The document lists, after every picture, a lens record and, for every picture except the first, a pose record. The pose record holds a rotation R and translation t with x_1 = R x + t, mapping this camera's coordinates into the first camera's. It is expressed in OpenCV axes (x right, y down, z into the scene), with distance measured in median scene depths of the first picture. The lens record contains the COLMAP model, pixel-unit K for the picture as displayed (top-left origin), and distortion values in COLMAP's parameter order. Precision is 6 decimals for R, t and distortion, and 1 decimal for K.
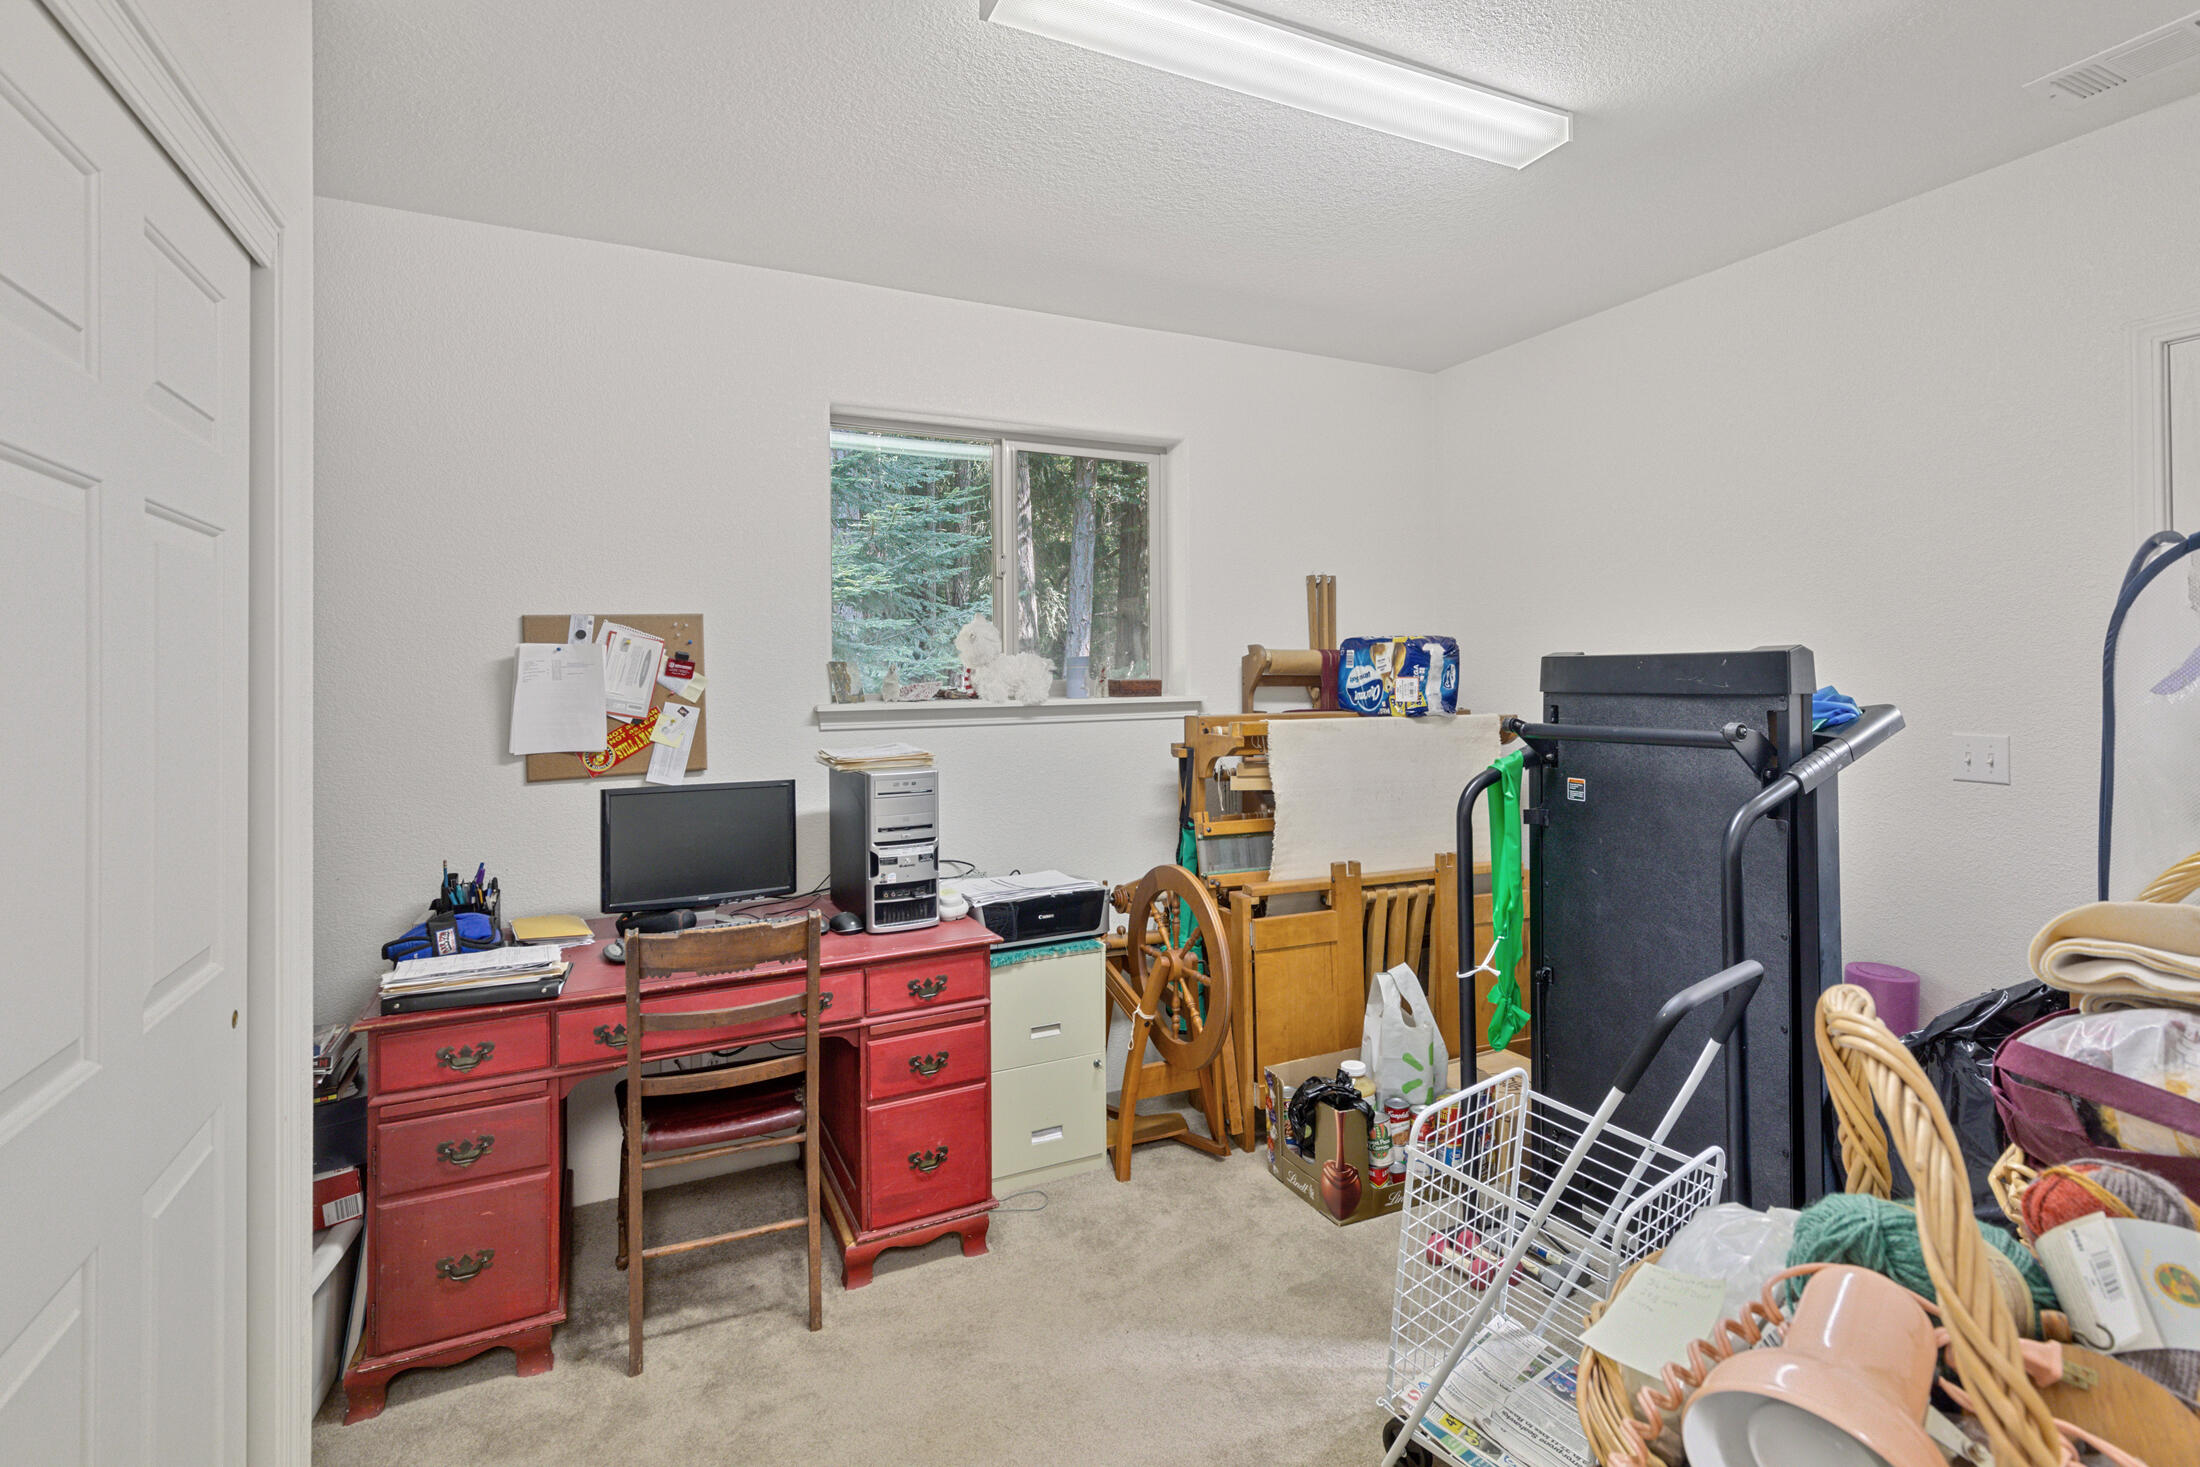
lens RADIAL K [[1009.1, 0, 1108.8], [0, 1009.1, 660.7], [0, 0, 1]] dist [0.001277, 0.000087]
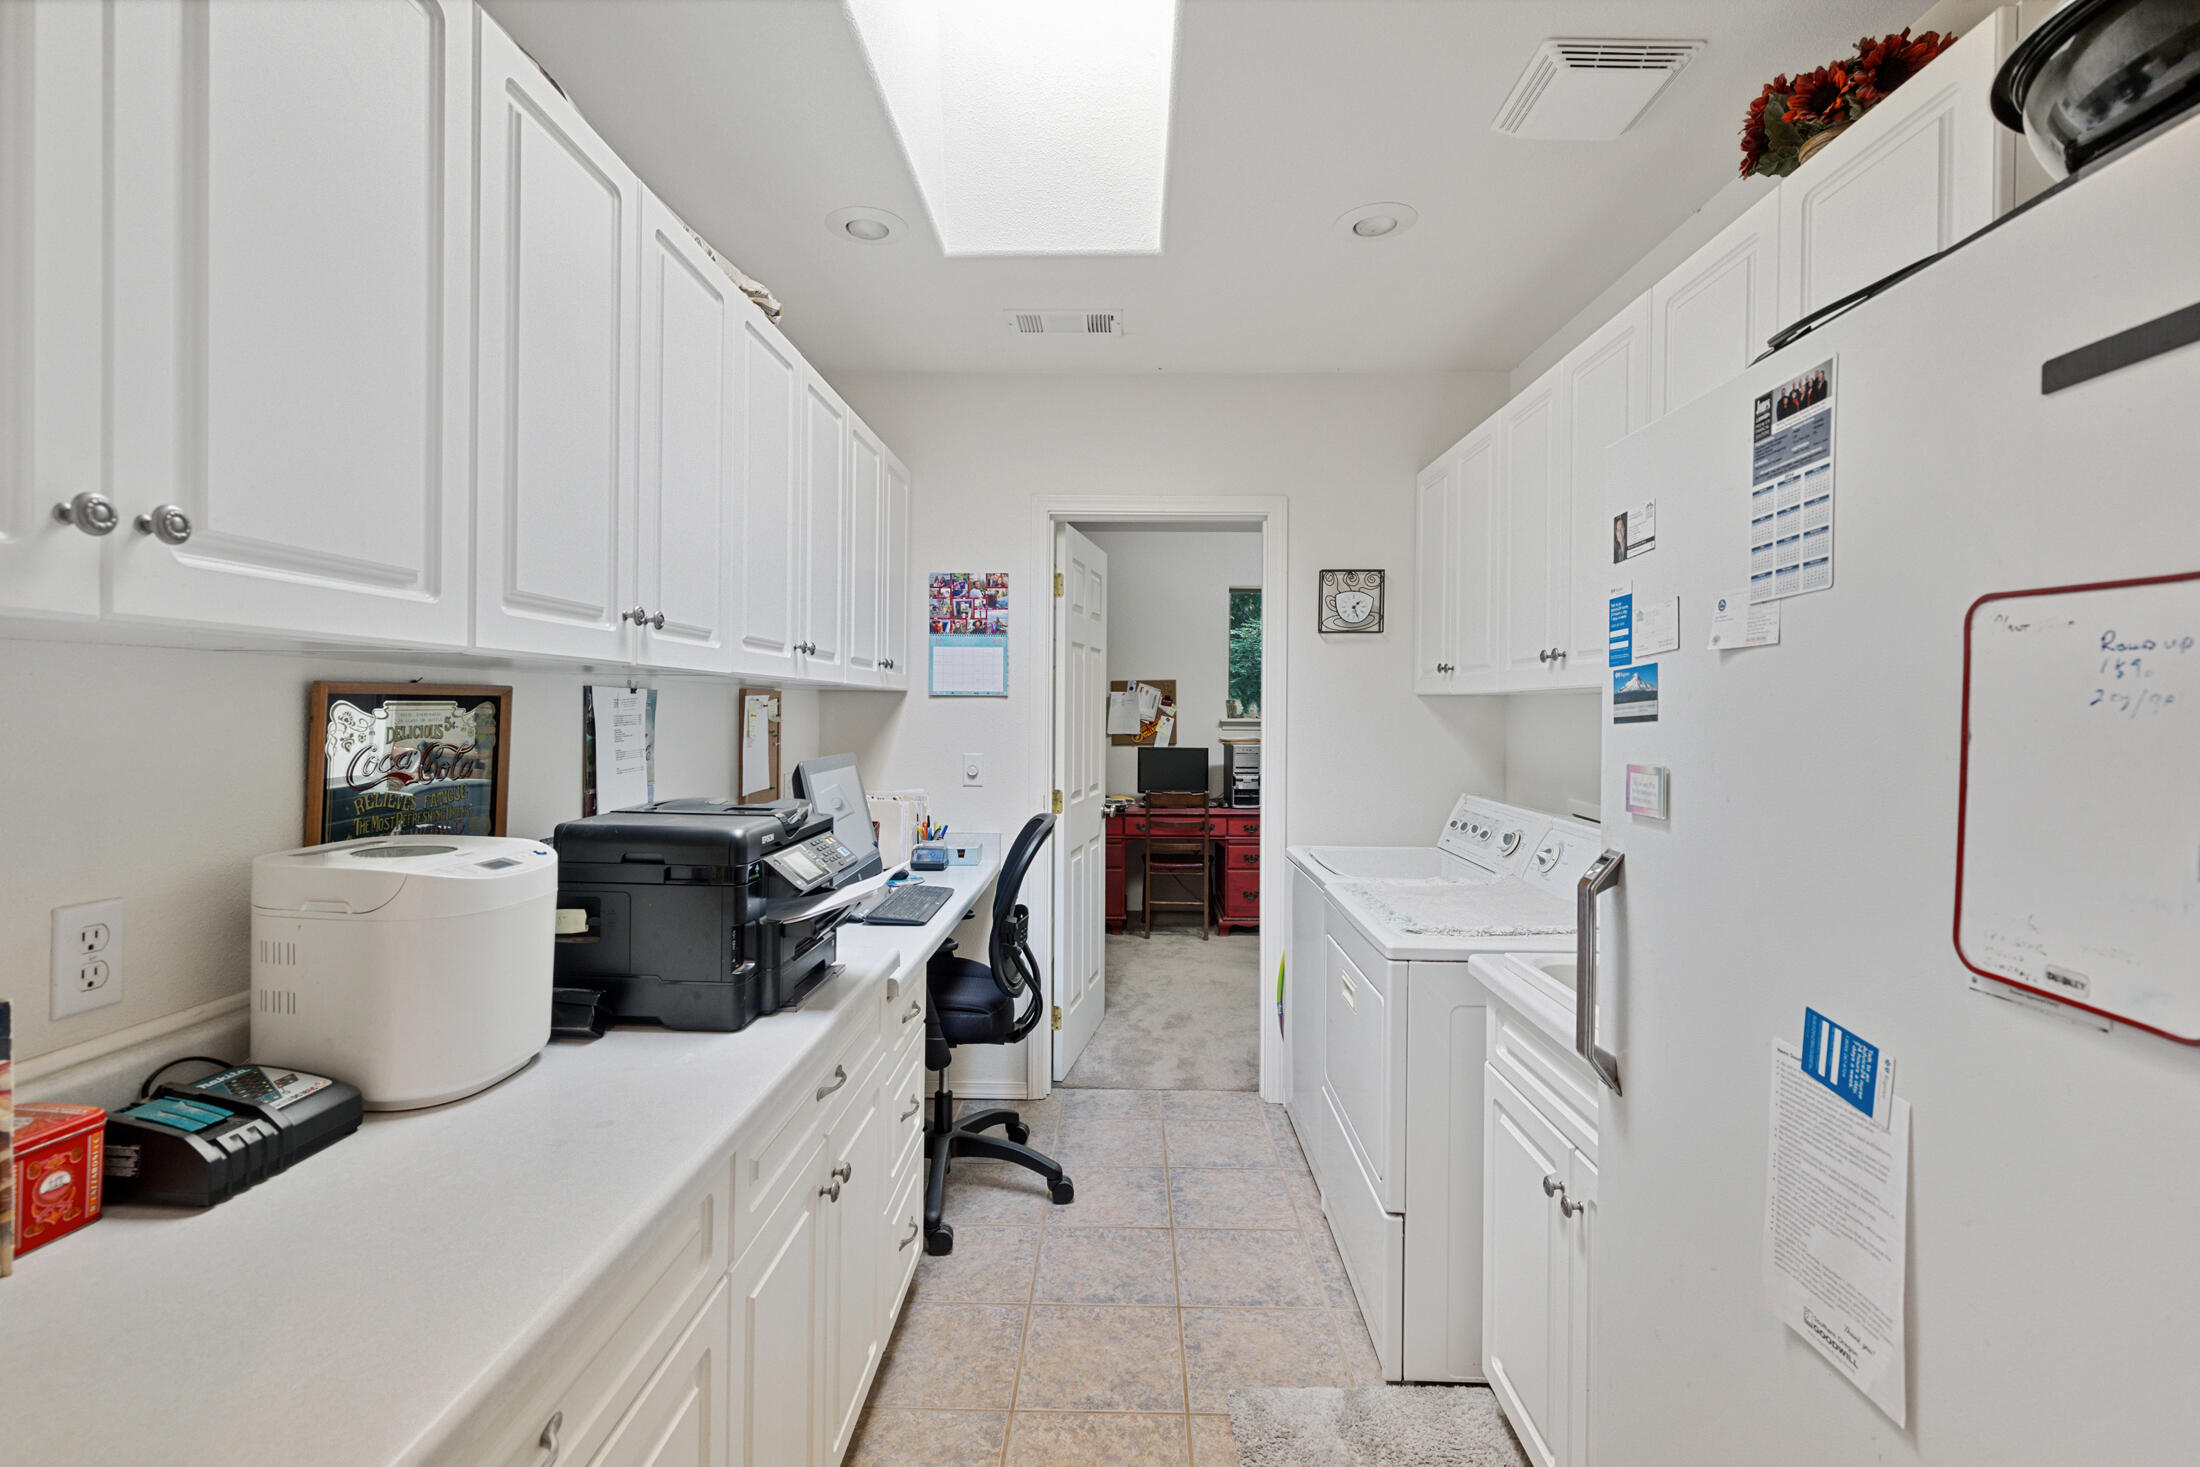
lens RADIAL K [[1014.0, 0, 1103.3], [0, 1014.0, 699.6], [0, 0, 1]] dist [0.000375, 0.000029]
pose [[0.881485, 0.017528, -0.471887, 0.638424], [-0.013258, 0.999836, 0.012372, -0.028311], [0.472026, -0.004650, 0.881572, -1.322471]]
